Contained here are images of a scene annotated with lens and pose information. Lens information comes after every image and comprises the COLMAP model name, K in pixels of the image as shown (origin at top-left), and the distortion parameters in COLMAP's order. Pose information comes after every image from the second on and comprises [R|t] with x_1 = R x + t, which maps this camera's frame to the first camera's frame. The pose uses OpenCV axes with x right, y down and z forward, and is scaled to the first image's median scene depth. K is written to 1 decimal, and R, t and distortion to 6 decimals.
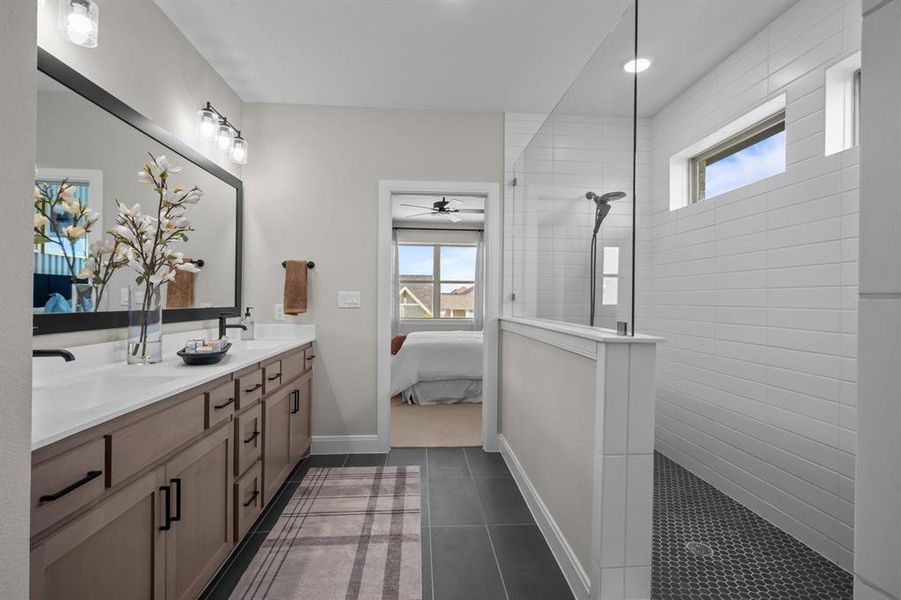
lens RADIAL K [[414.2, 0, 450.5], [0, 414.2, 300.1], [0, 0, 1]] dist [-0.003769, 0.000167]
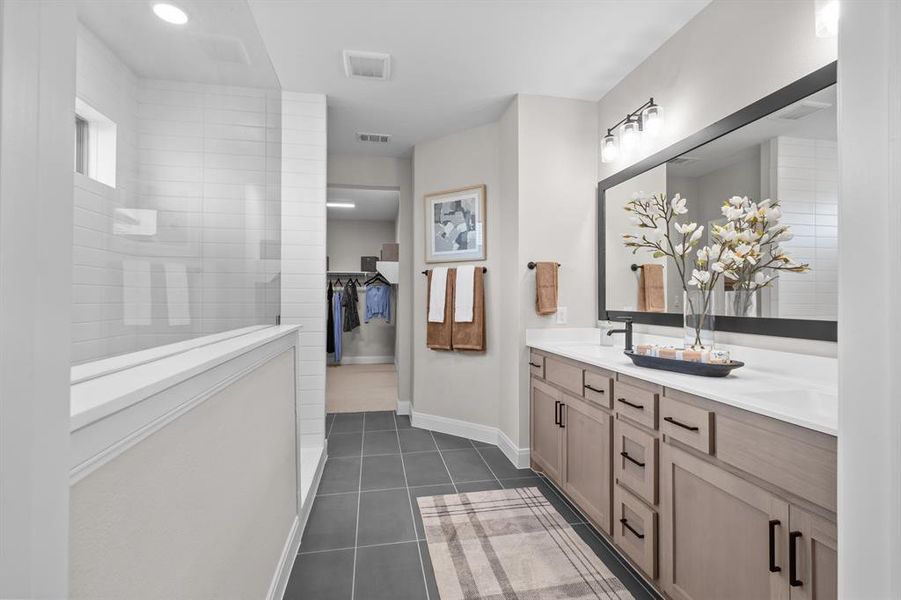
lens RADIAL K [[414.2, 0, 448.2], [0, 414.2, 294.8], [0, 0, 1]] dist [-0.003769, 0.000167]
pose [[-0.991276, -0.004305, -0.131729, -0.004199], [-0.004431, 0.999990, 0.000665, -0.019654], [0.131725, 0.001243, -0.991286, 1.963280]]
